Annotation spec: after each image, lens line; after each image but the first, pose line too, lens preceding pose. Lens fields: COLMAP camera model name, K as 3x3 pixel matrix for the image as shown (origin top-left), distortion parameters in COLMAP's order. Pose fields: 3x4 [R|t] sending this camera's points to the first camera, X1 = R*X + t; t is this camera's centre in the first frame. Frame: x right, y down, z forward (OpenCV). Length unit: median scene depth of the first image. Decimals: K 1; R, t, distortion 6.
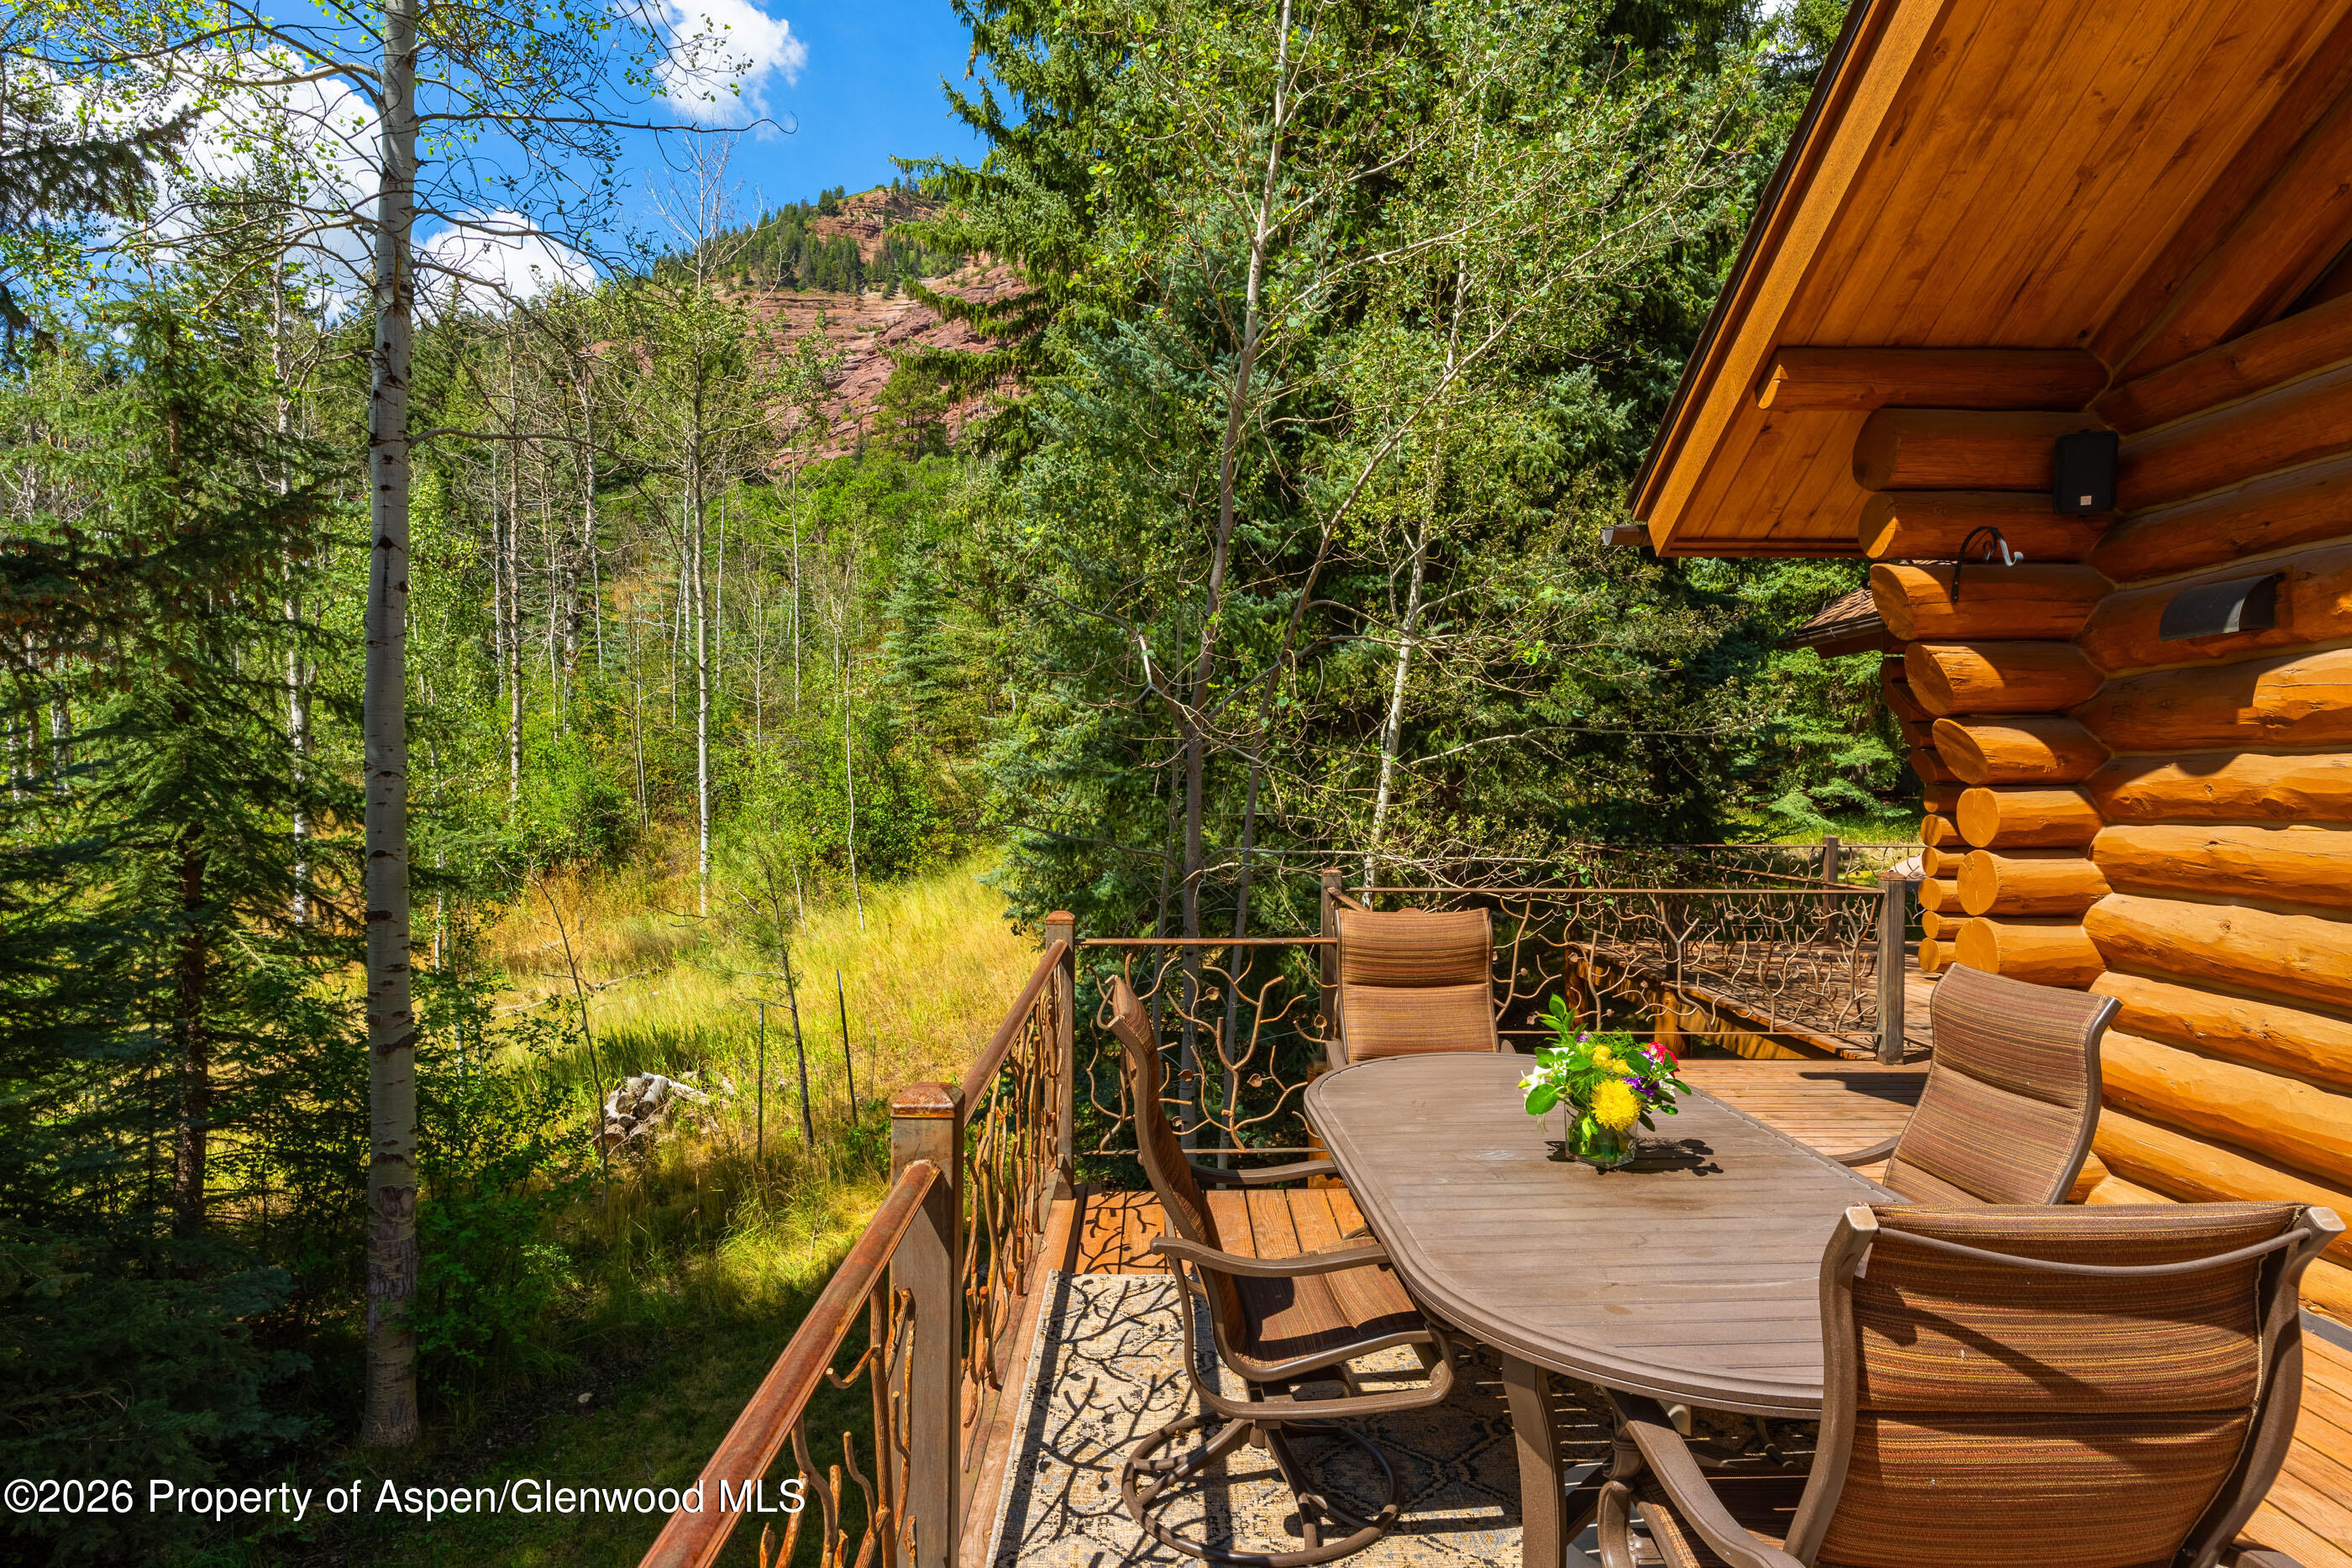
lens RADIAL K [[1308.6, 0, 1185.8], [0, 1308.6, 795.1], [0, 0, 1]] dist [-0.003596, -0.001473]
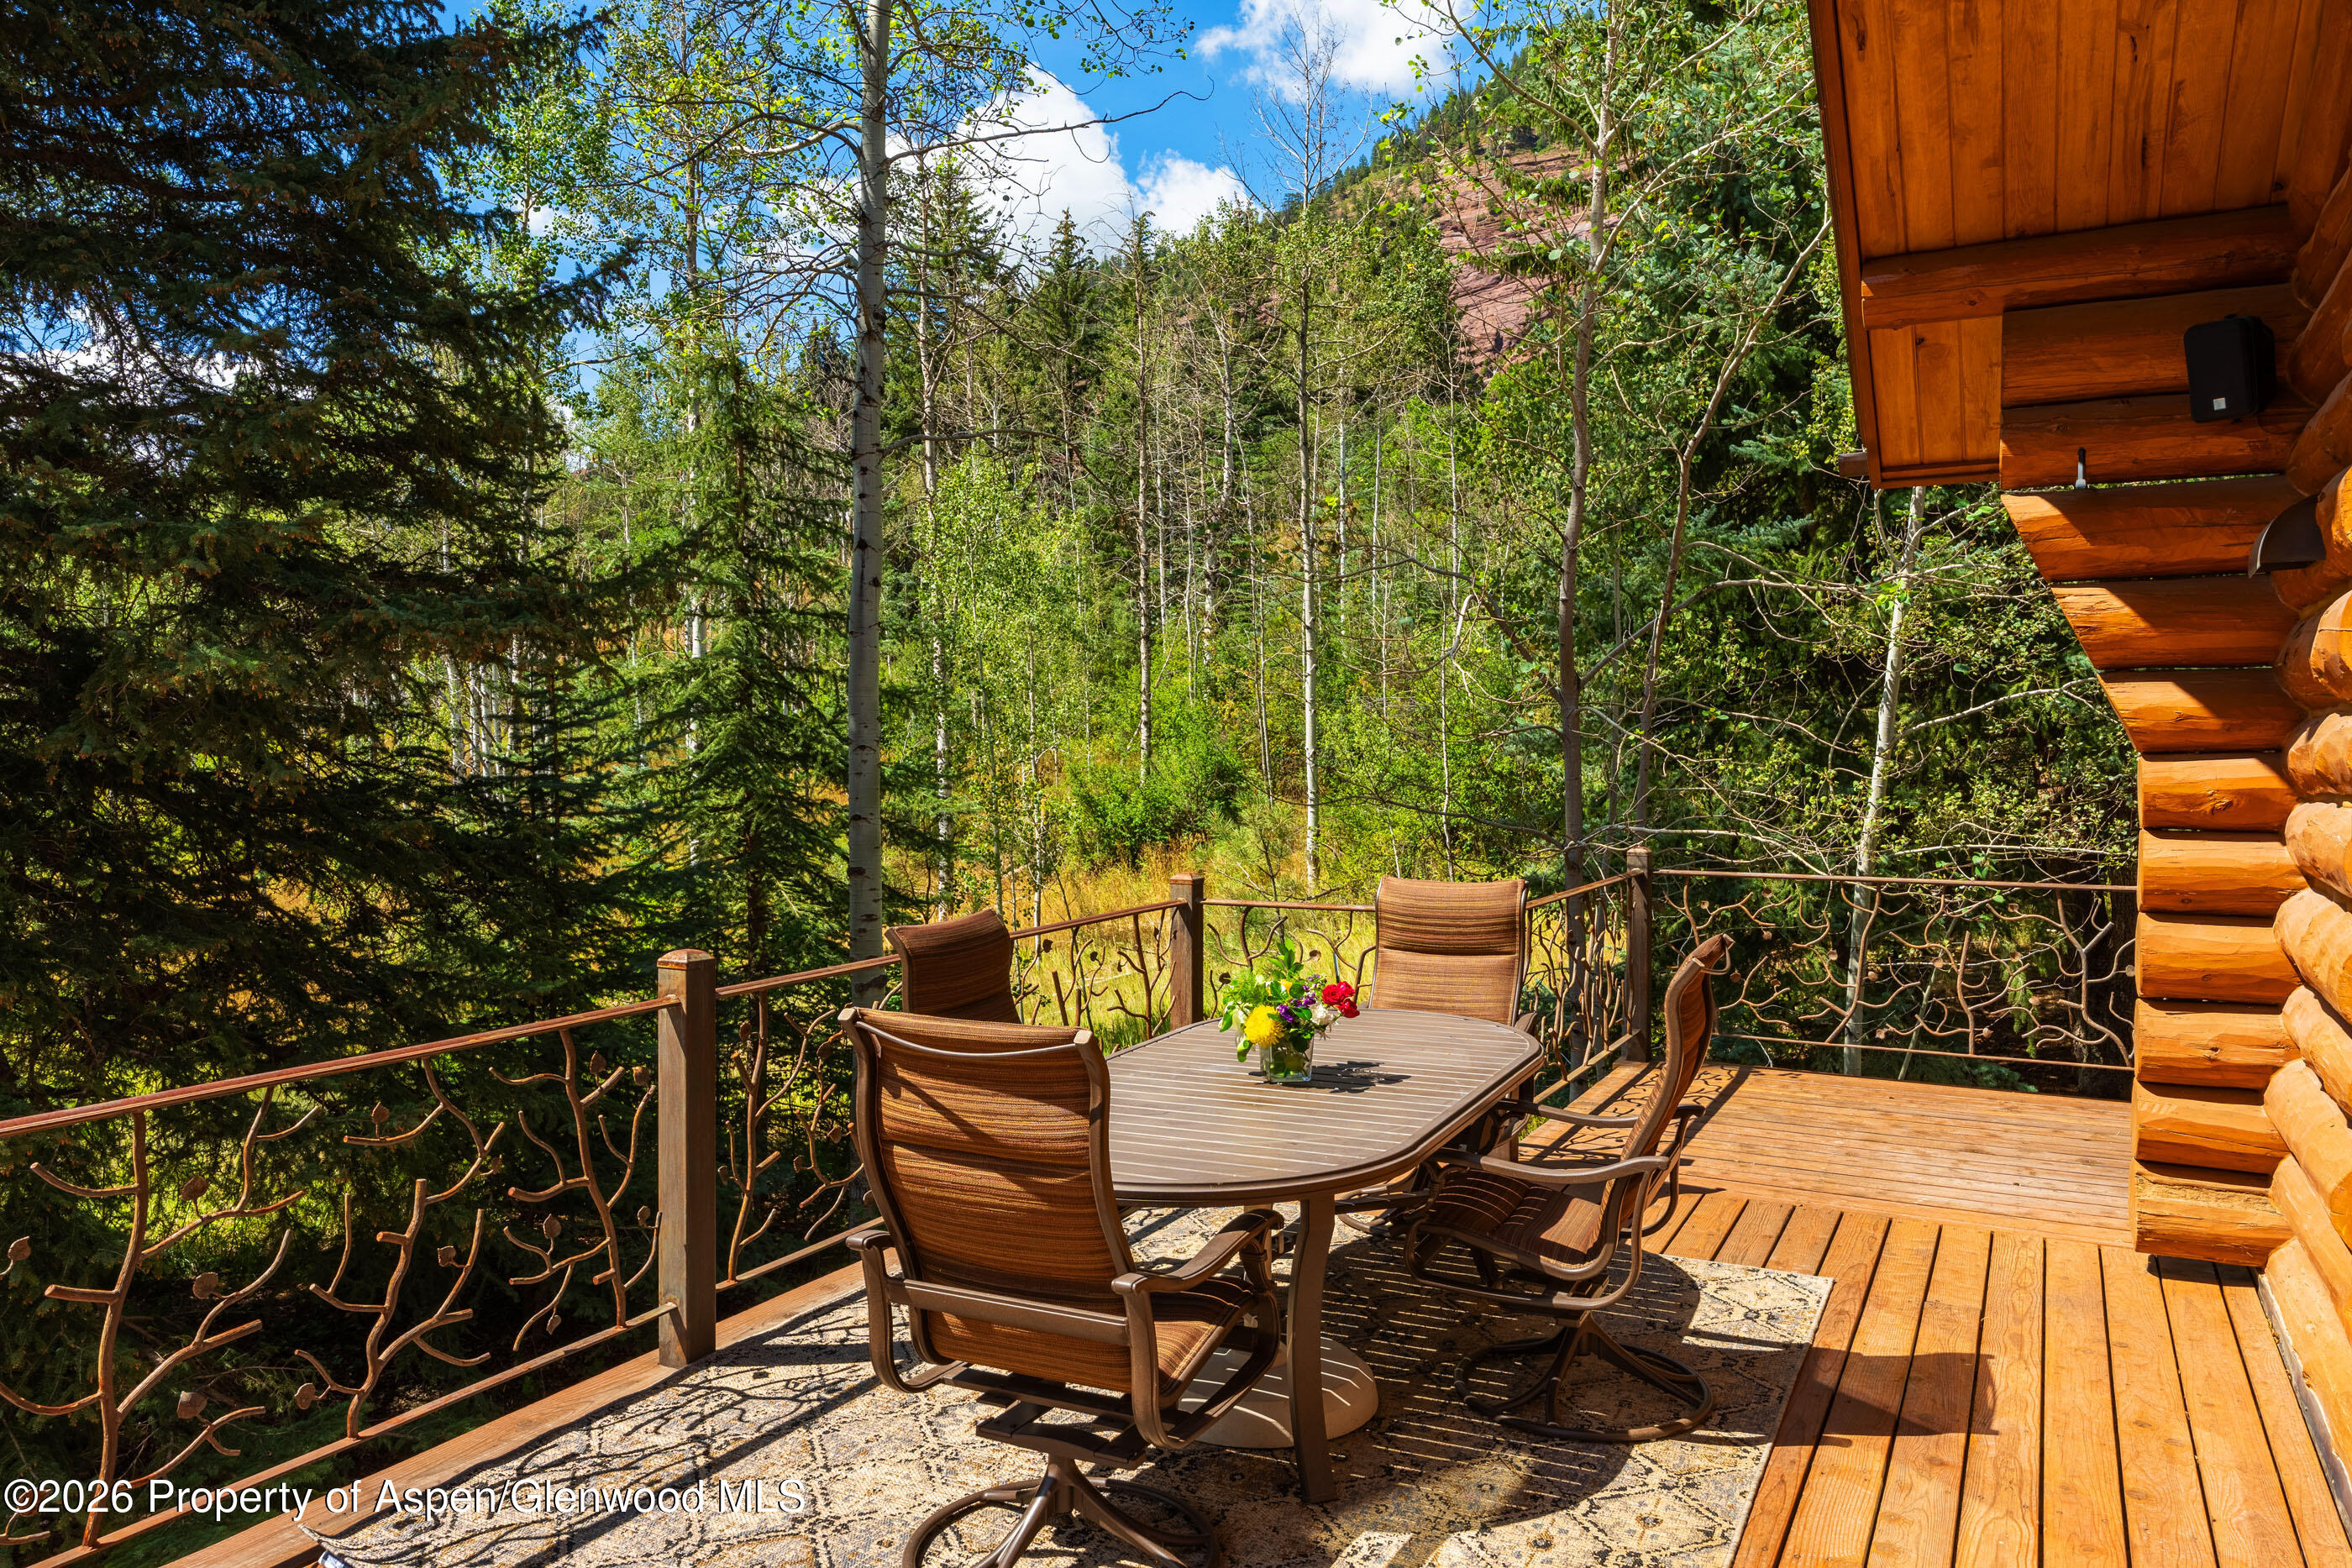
lens RADIAL K [[1611.9, 0, 1173.9], [0, 1611.9, 778.9], [0, 0, 1]] dist [0.006933, -0.002204]
pose [[0.876697, 0.002894, -0.481034, 0.260875], [0.001026, 0.999968, 0.007886, 0.000226], [0.481042, -0.007407, 0.876666, -0.087085]]
